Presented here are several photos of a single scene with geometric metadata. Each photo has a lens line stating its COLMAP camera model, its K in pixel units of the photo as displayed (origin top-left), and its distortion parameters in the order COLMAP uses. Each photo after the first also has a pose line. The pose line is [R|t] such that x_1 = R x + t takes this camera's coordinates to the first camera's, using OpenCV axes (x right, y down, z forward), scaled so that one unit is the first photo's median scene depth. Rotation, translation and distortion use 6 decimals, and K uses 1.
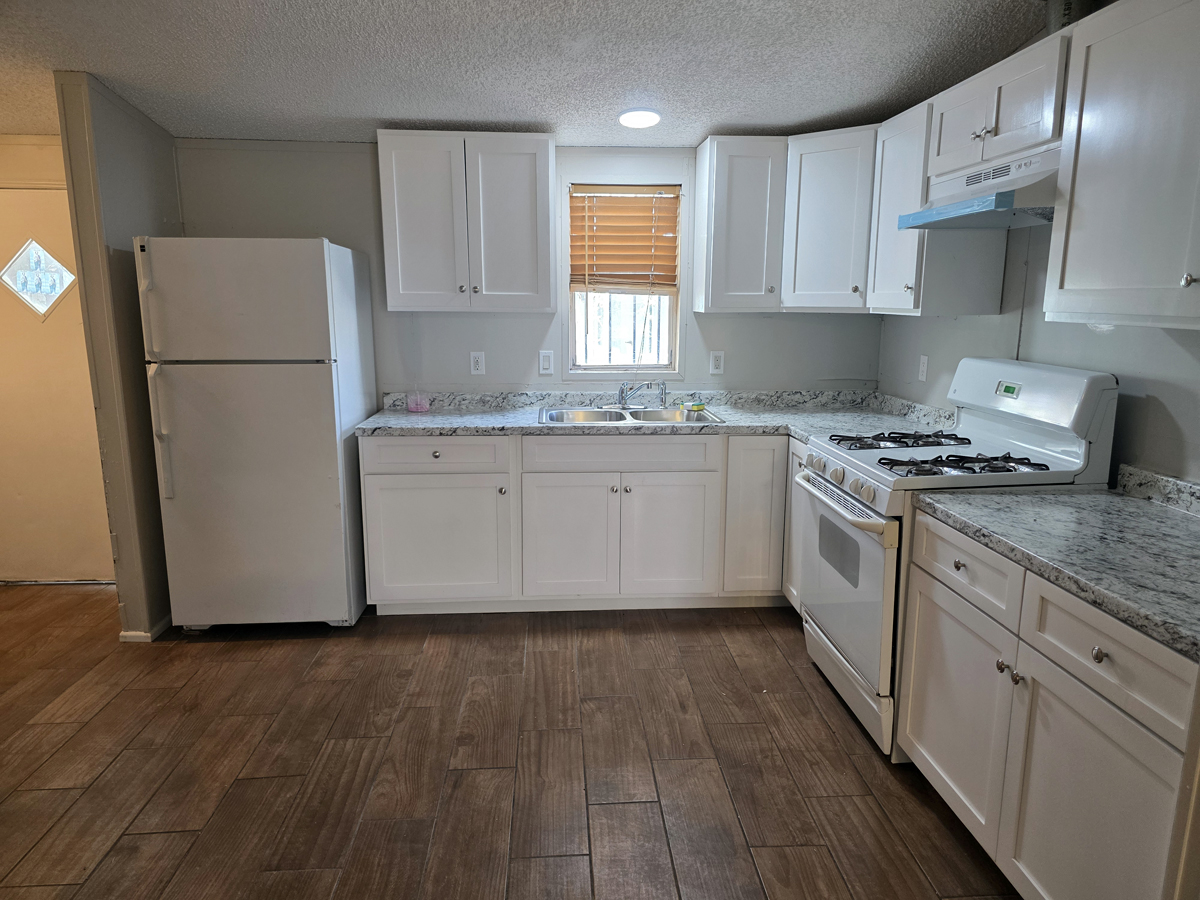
lens RADIAL K [[801.5, 0, 606.6], [0, 801.5, 457.0], [0, 0, 1]] dist [0.075128, -0.072488]
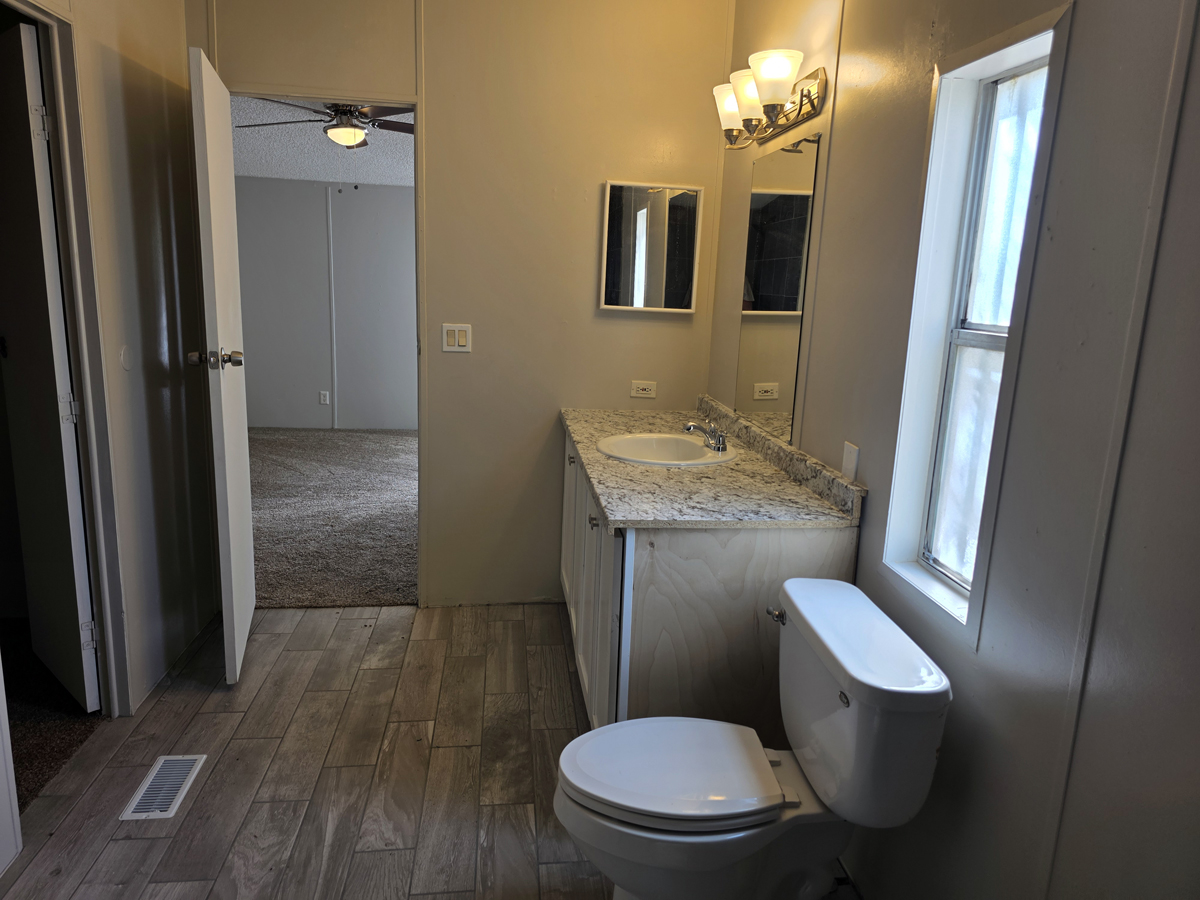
lens RADIAL K [[801.5, 0, 603.3], [0, 801.5, 447.9], [0, 0, 1]] dist [0.075128, -0.072488]
pose [[0.056132, 0.201417, -0.977896, 0.935203], [-0.230232, 0.955655, 0.183621, -0.191385], [0.971515, 0.214836, 0.100015, 0.974002]]
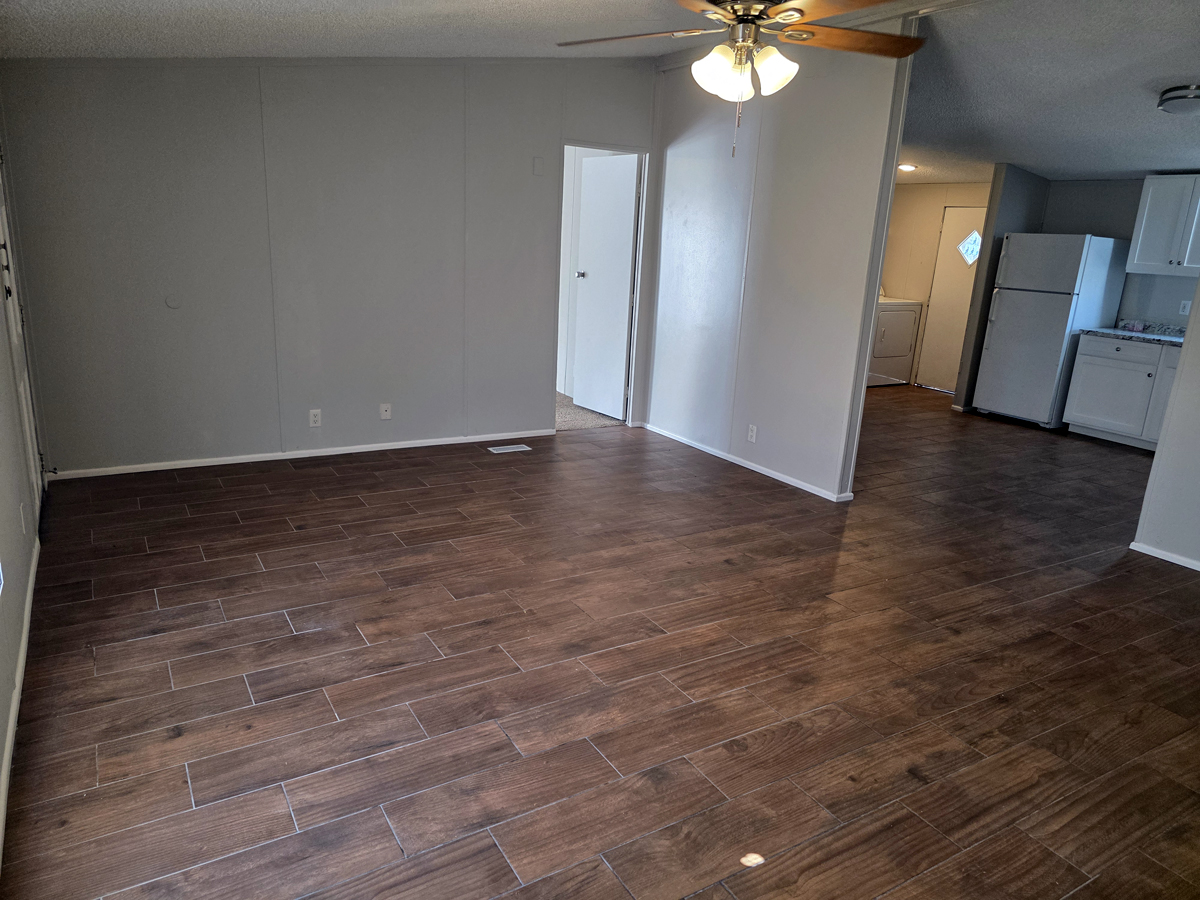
lens RADIAL K [[801.5, 0, 596.6], [0, 801.5, 447.5], [0, 0, 1]] dist [0.075128, -0.072488]
pose [[0.455871, 0.252027, -0.853618, 0.927398], [-0.220404, 0.961167, 0.166075, 0.171298], [0.862324, 0.112432, 0.493716, -0.976701]]
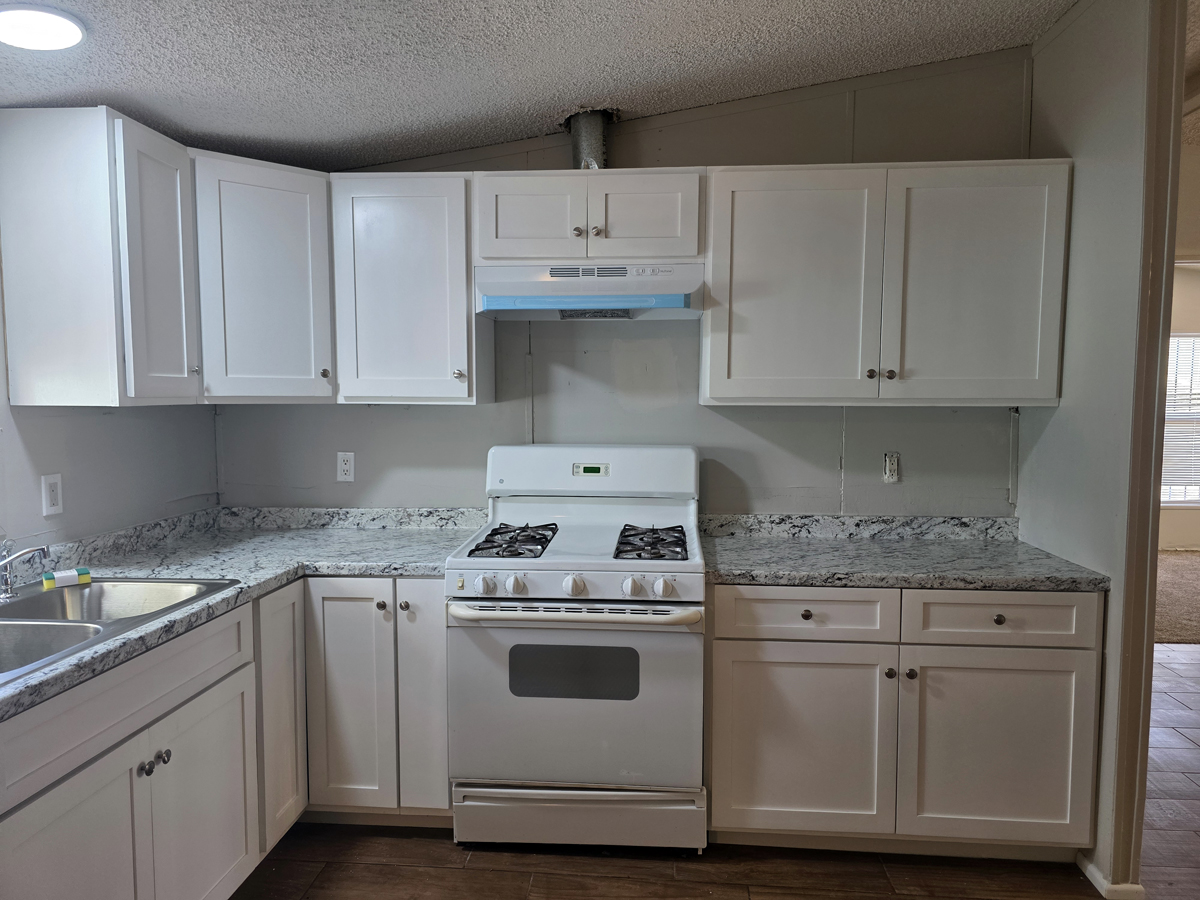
lens RADIAL K [[801.5, 0, 602.4], [0, 801.5, 456.9], [0, 0, 1]] dist [0.075128, -0.072488]
pose [[0.155065, -0.081837, 0.984509, -0.430386], [0.190722, 0.980295, 0.051447, -0.119609], [-0.969319, 0.179790, 0.167617, 0.634358]]
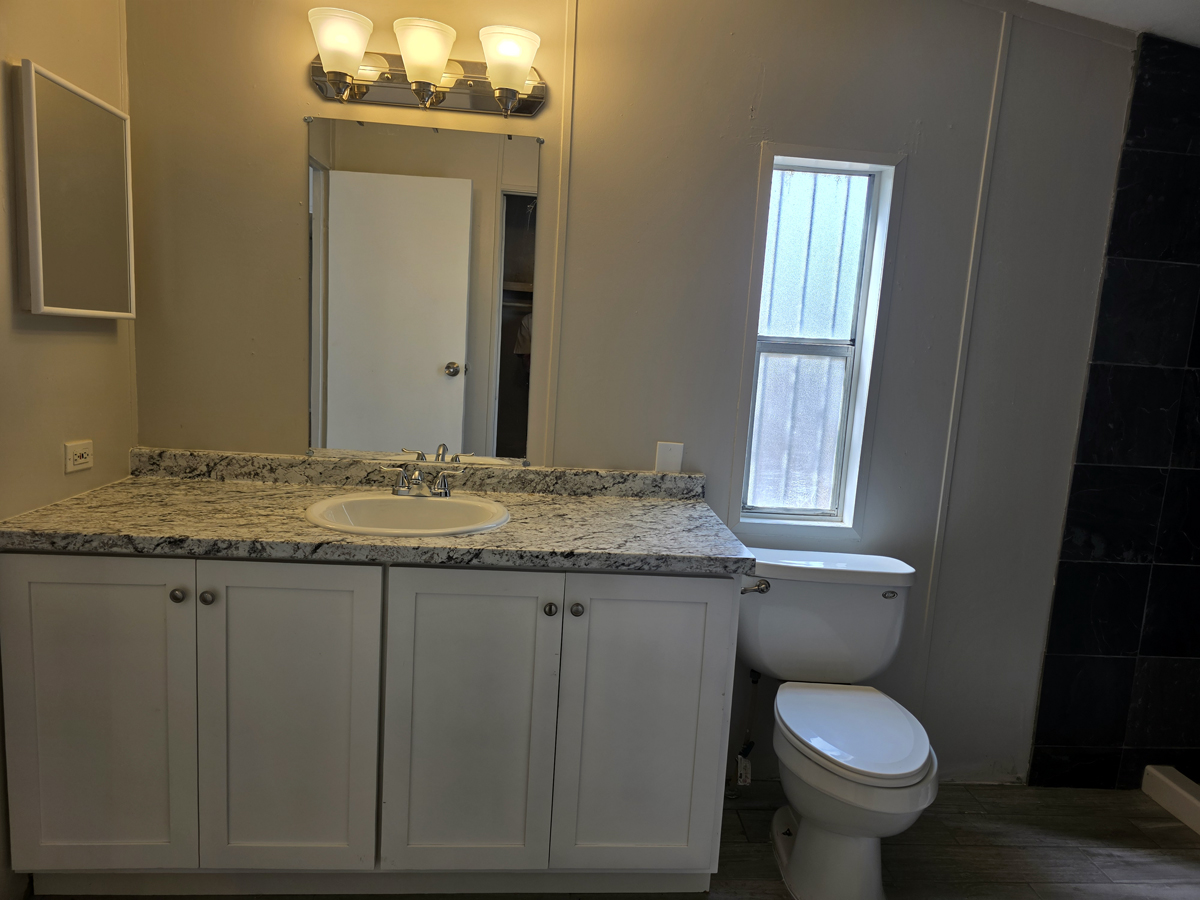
lens RADIAL K [[801.5, 0, 612.5], [0, 801.5, 456.0], [0, 0, 1]] dist [0.075128, -0.072488]
pose [[0.998590, 0.051284, 0.013739, 0.294445], [-0.050605, 0.997661, -0.045946, -0.079084], [-0.016063, 0.045186, 0.998849, 0.518707]]
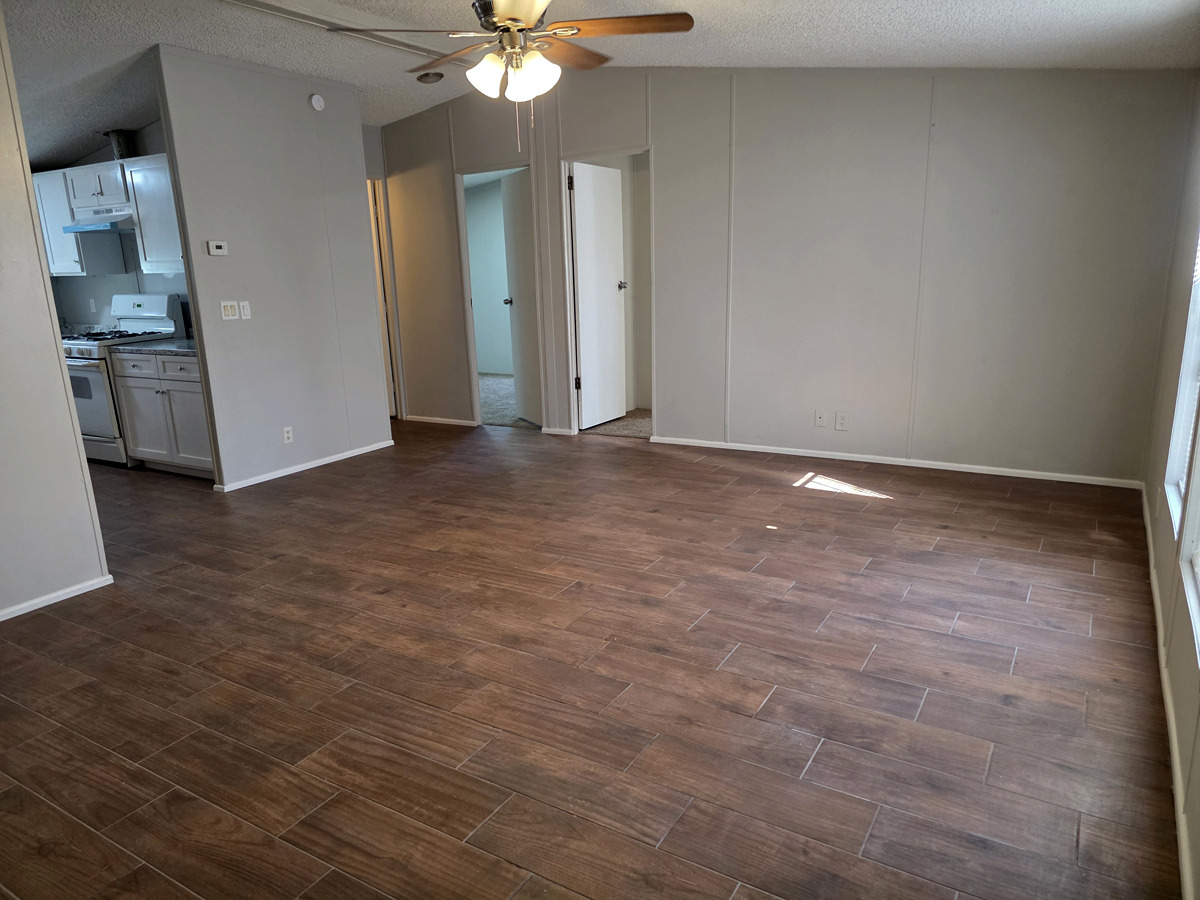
lens RADIAL K [[801.5, 0, 596.6], [0, 801.5, 458.9], [0, 0, 1]] dist [0.075128, -0.072488]
pose [[0.582866, -0.214821, 0.783658, -0.505858], [0.191403, 0.973580, 0.124524, 0.233958], [-0.789704, 0.077413, 0.608584, -1.082454]]
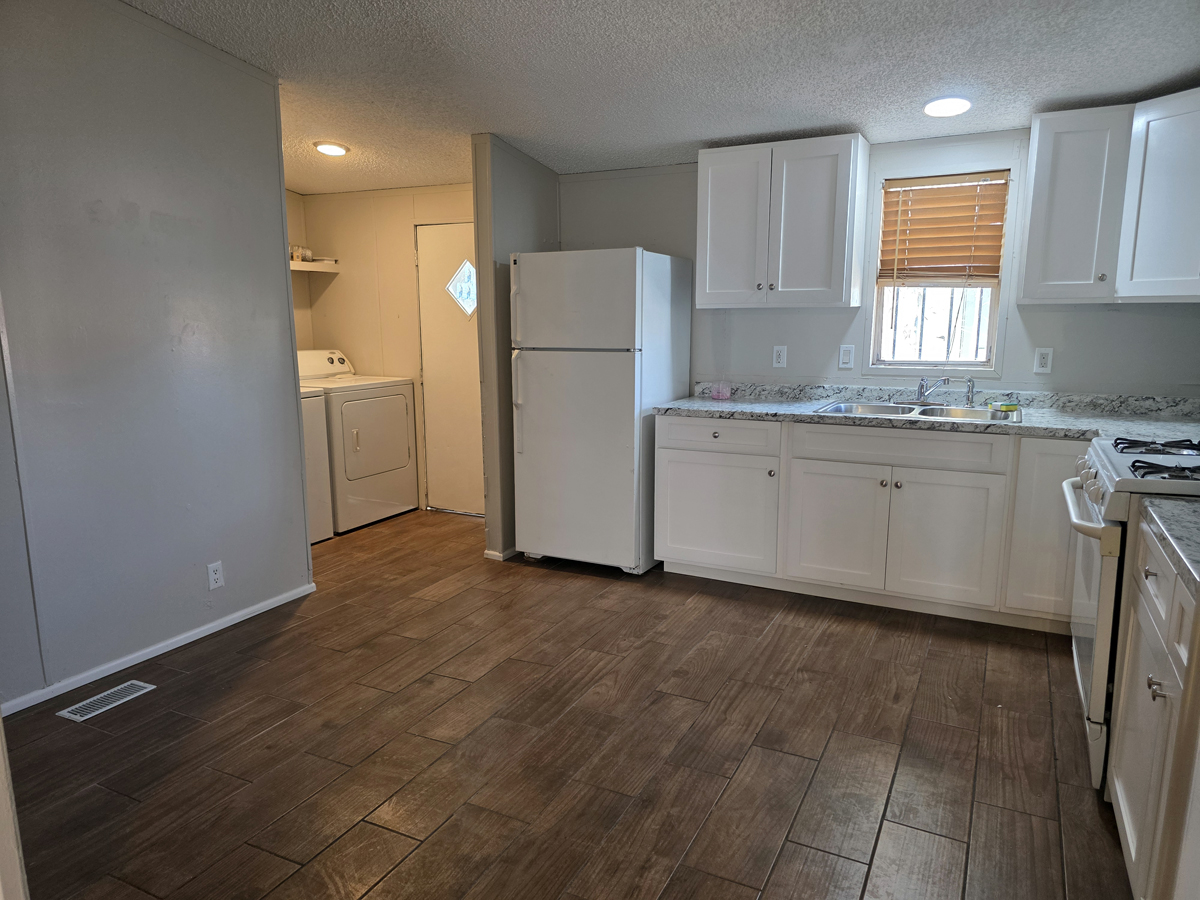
lens RADIAL K [[801.5, 0, 596.4], [0, 801.5, 458.8], [0, 0, 1]] dist [0.075128, -0.072488]
pose [[0.857084, 0.084885, -0.508136, 0.217891], [-0.091043, 0.995765, 0.012781, 0.031548], [0.507069, 0.035308, 0.861182, -0.047000]]
